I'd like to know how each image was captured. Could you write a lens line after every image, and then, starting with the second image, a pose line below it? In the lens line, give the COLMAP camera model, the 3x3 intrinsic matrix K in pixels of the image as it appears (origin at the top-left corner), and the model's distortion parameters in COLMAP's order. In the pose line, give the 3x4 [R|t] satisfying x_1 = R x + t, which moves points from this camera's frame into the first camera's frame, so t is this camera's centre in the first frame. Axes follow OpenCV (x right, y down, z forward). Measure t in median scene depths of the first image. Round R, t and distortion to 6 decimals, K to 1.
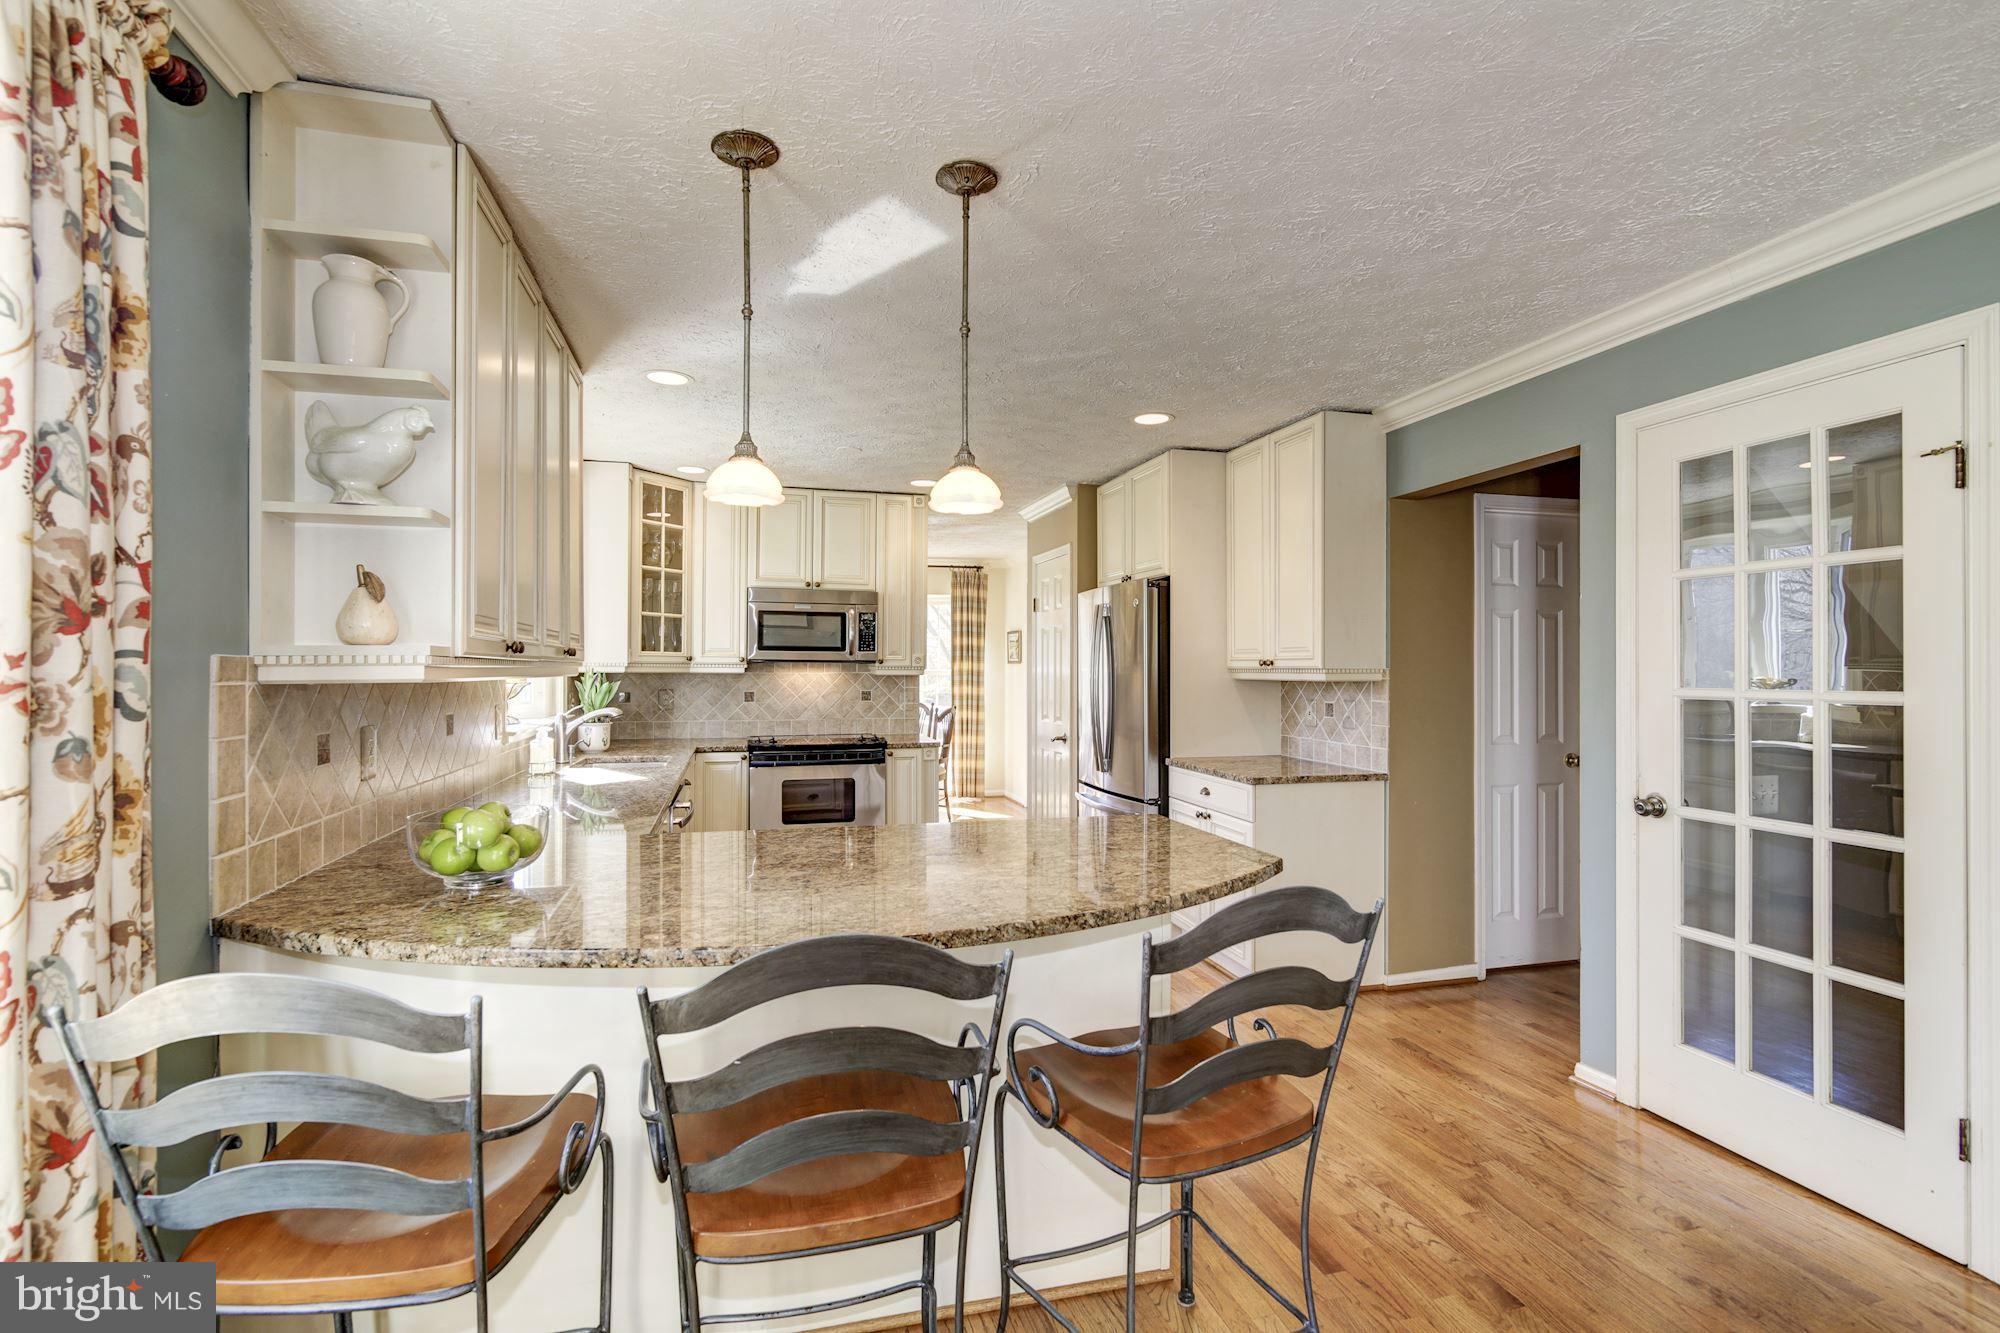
lens RADIAL K [[946.9, 0, 980.9], [0, 946.9, 667.5], [0, 0, 1]] dist [-0.002337, 0.002159]
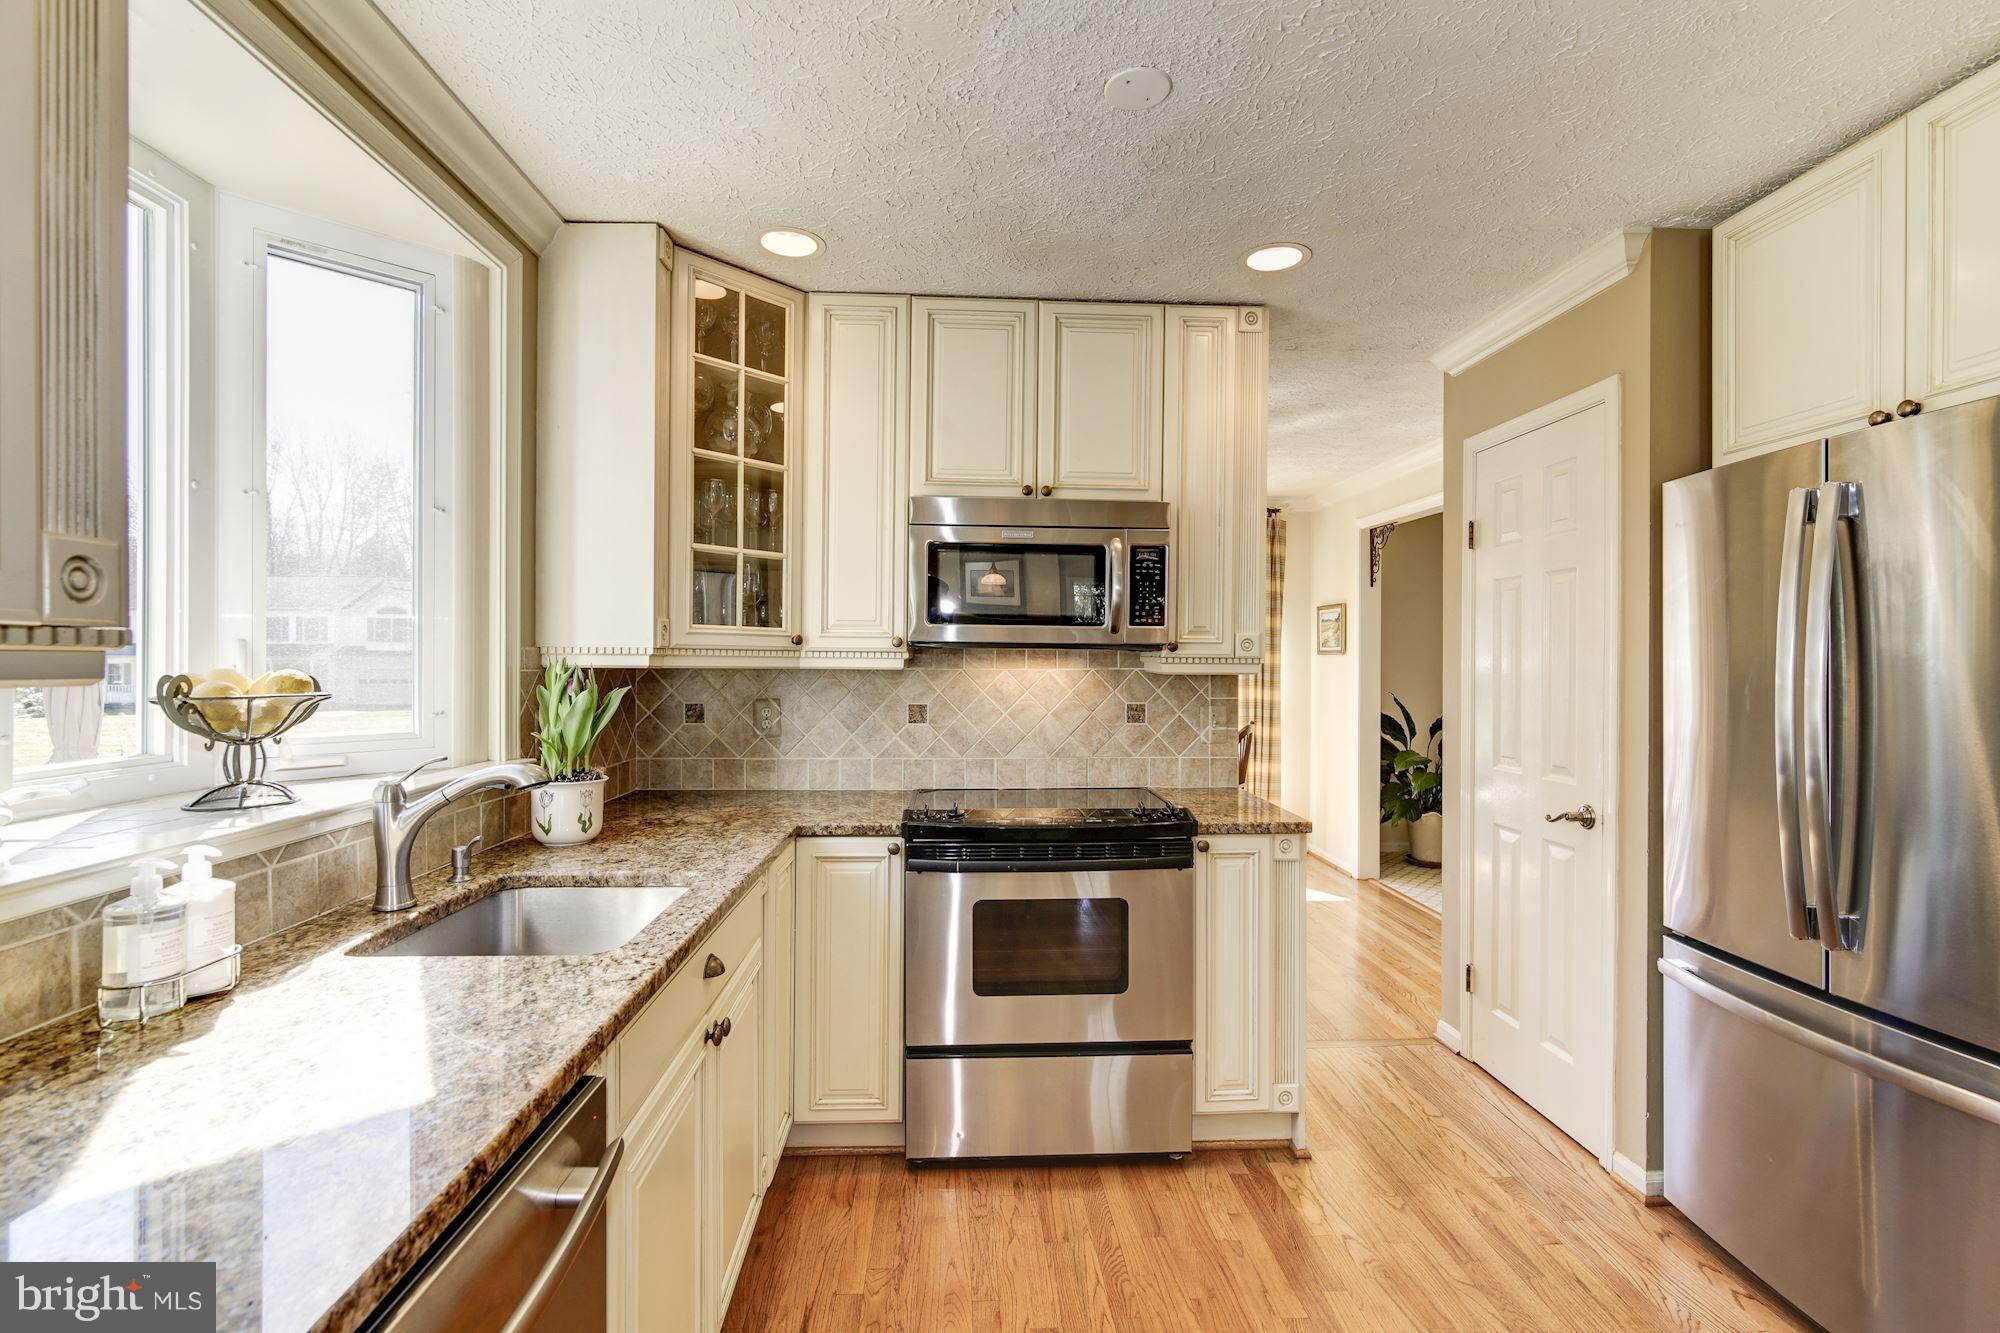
lens RADIAL K [[946.9, 0, 1005.2], [0, 946.9, 659.7], [0, 0, 1]] dist [-0.002337, 0.002159]
pose [[0.981610, 0.001826, -0.190890, -0.102264], [-0.001976, 0.999998, -0.000594, 0.000872], [0.190888, 0.000960, 0.981611, 0.525615]]
